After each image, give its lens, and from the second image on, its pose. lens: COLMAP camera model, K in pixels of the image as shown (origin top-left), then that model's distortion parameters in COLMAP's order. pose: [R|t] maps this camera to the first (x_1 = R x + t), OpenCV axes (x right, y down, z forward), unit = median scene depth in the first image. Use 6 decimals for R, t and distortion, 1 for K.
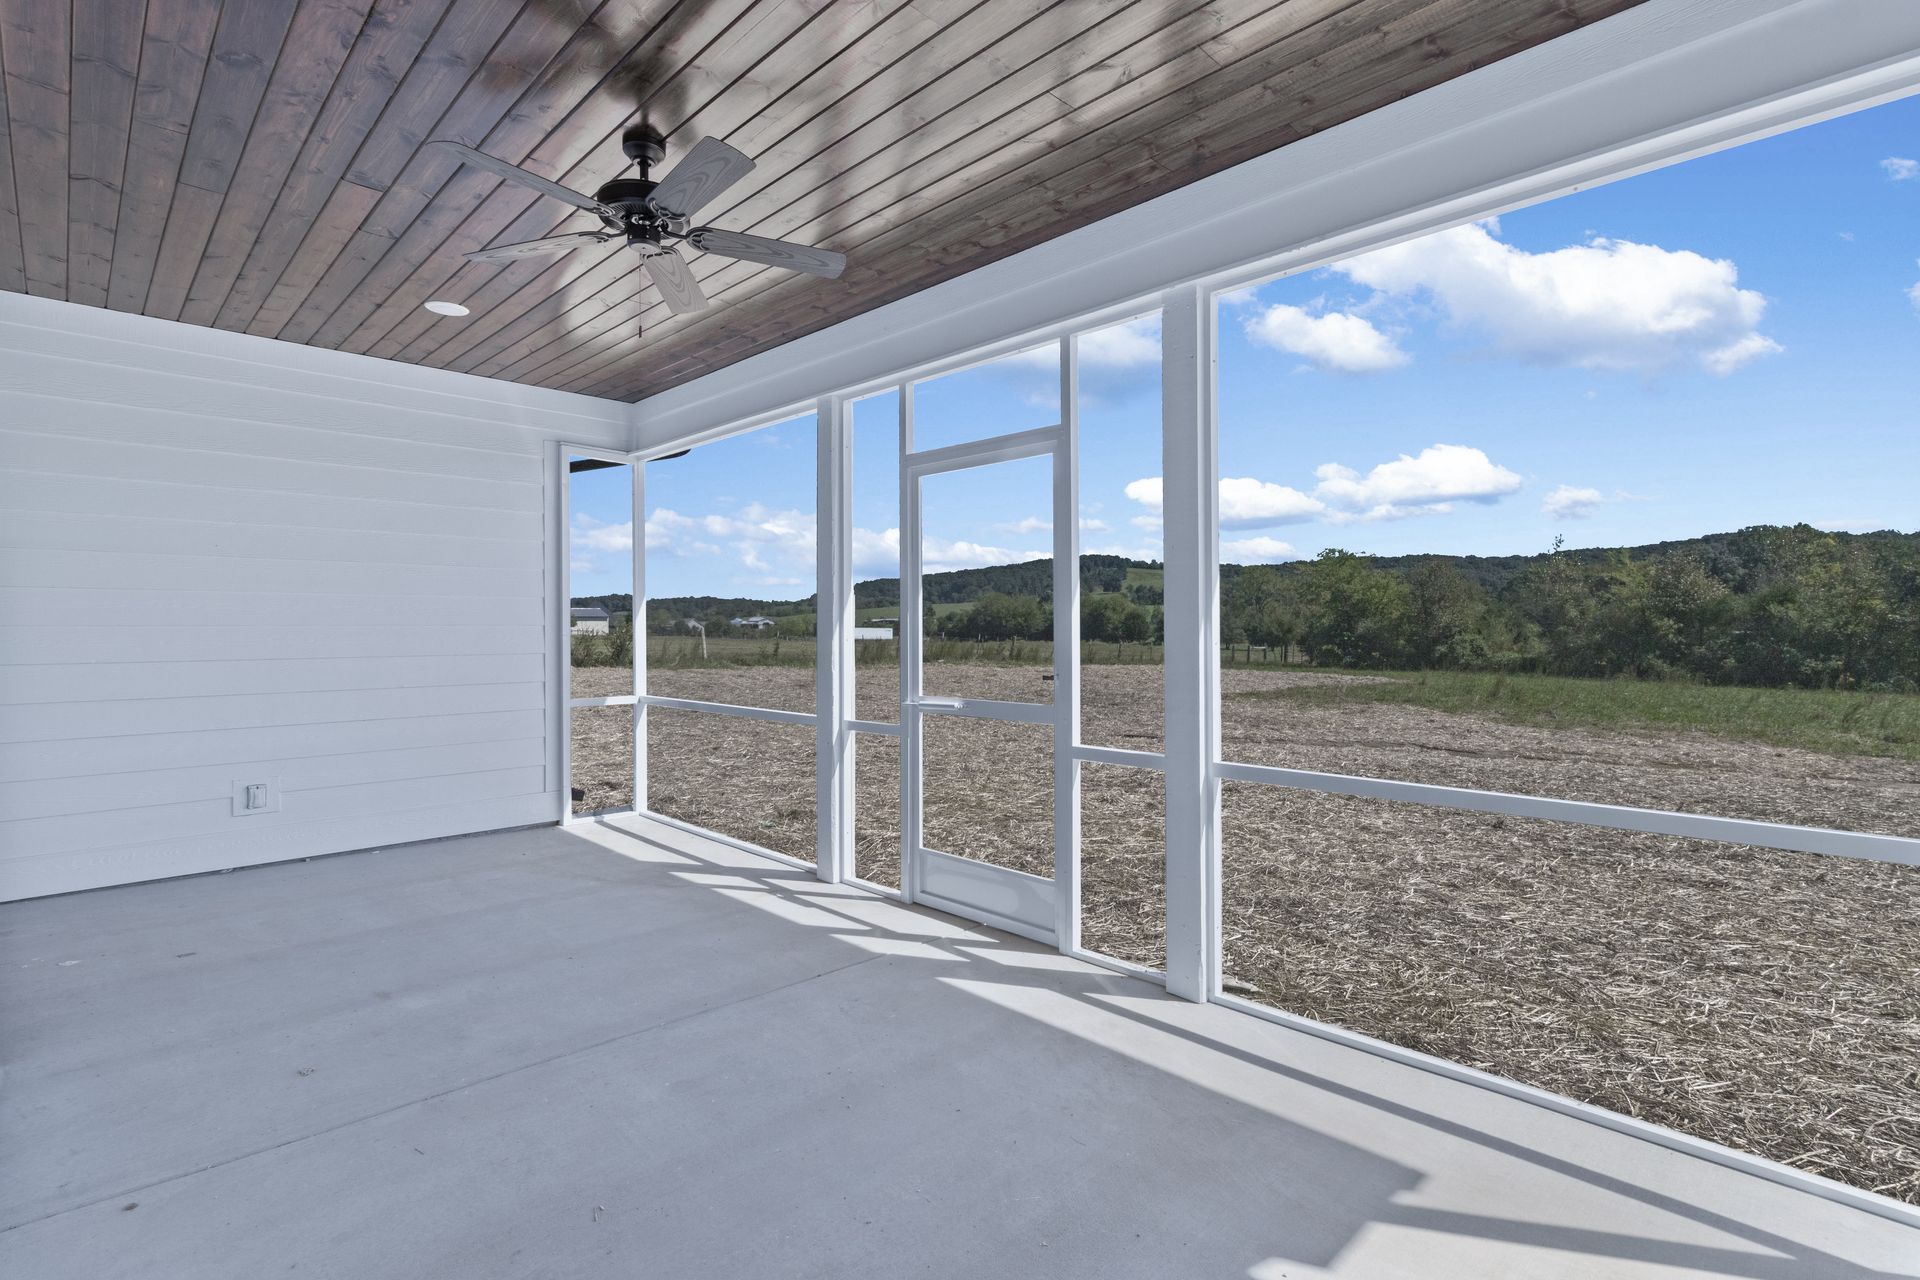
lens RADIAL K [[890.8, 0, 965.7], [0, 890.8, 639.9], [0, 0, 1]] dist [0.013975, 0.000191]
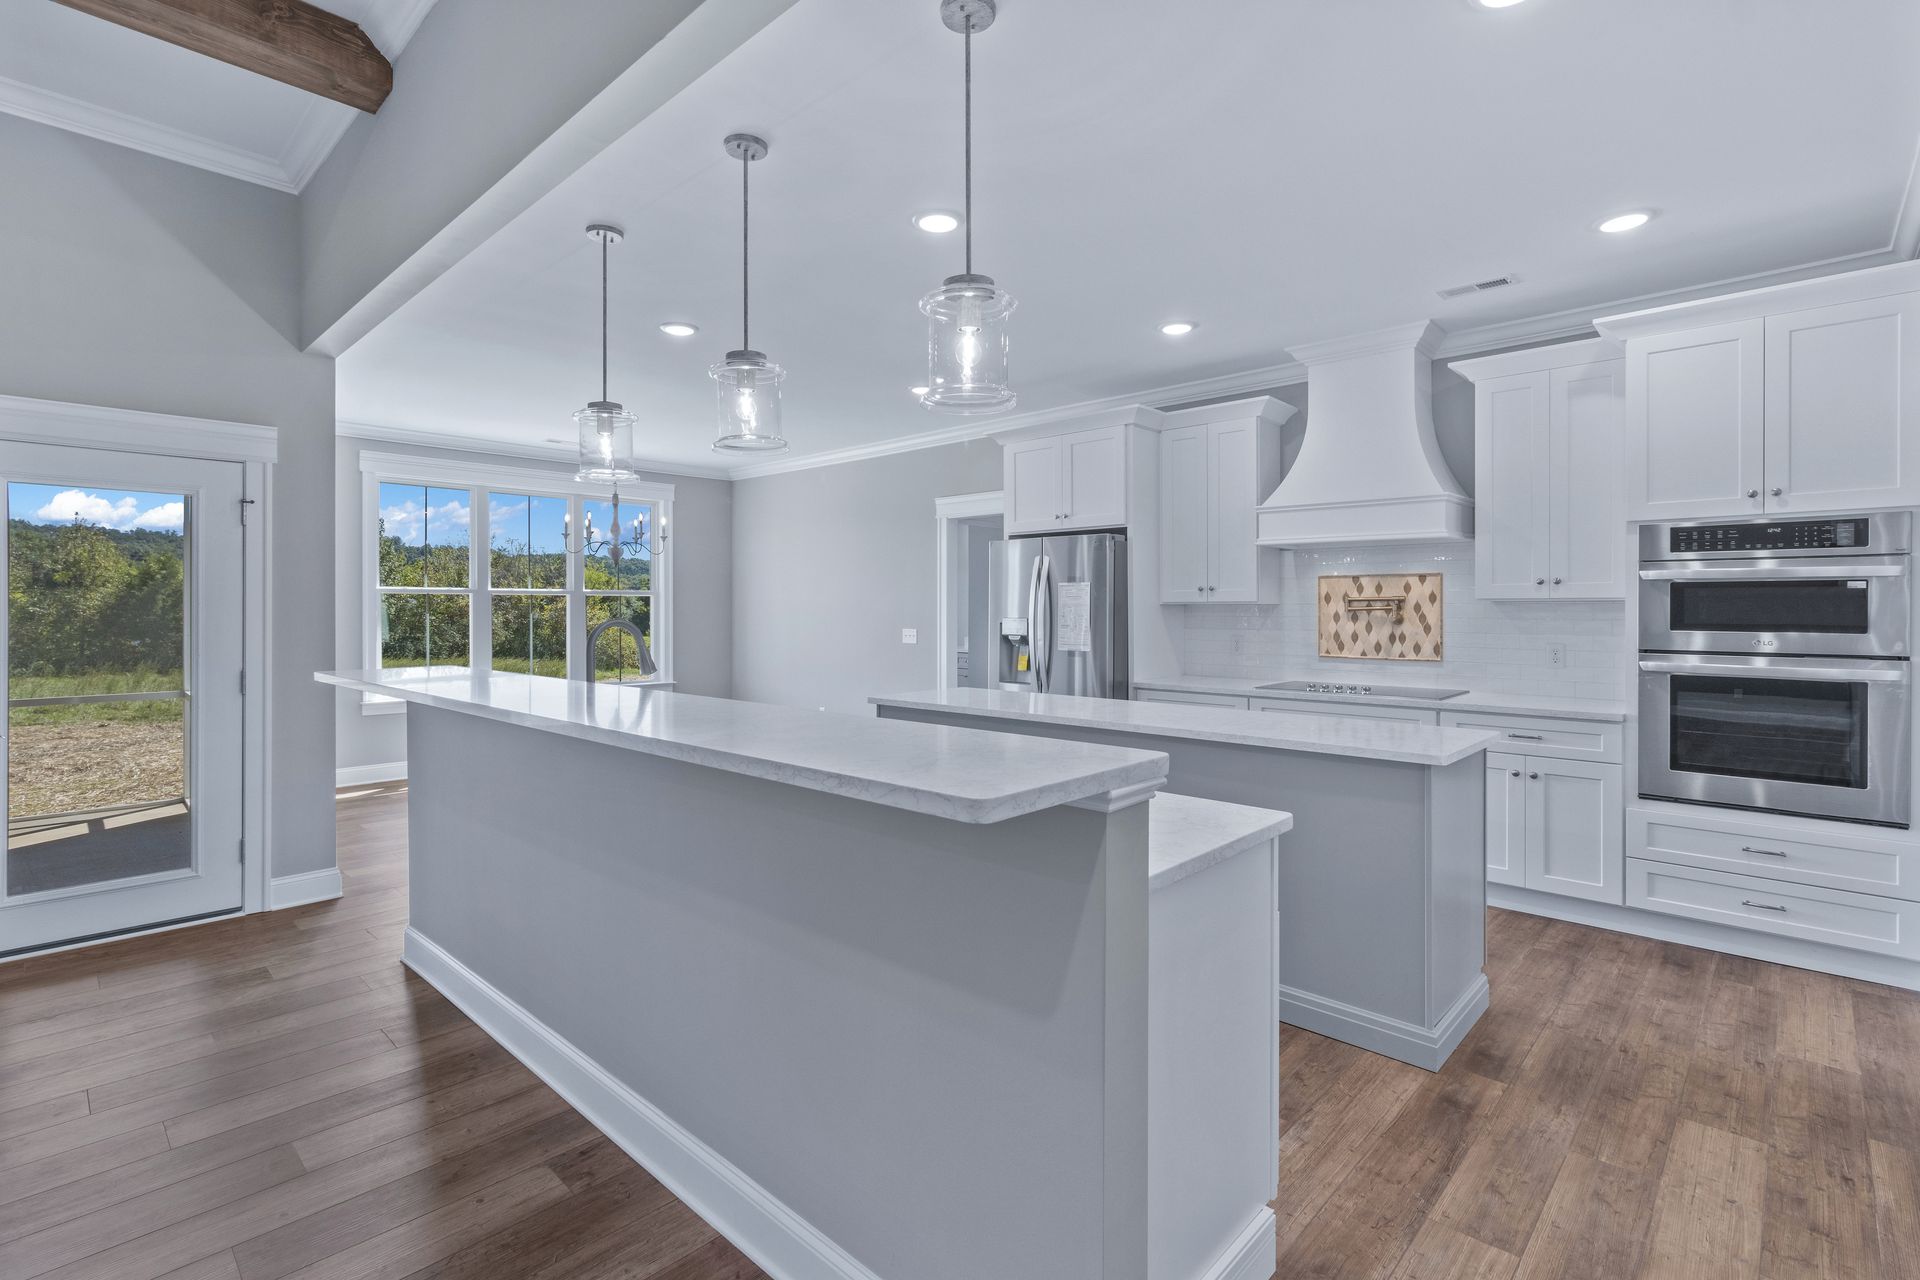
lens RADIAL K [[890.8, 0, 961.8], [0, 890.8, 624.3], [0, 0, 1]] dist [0.013975, 0.000191]
pose [[-0.031582, -0.006499, 0.999480, -0.125401], [0.011808, 0.999907, 0.006875, -0.000516], [-0.999431, 0.012019, -0.031502, -0.110400]]
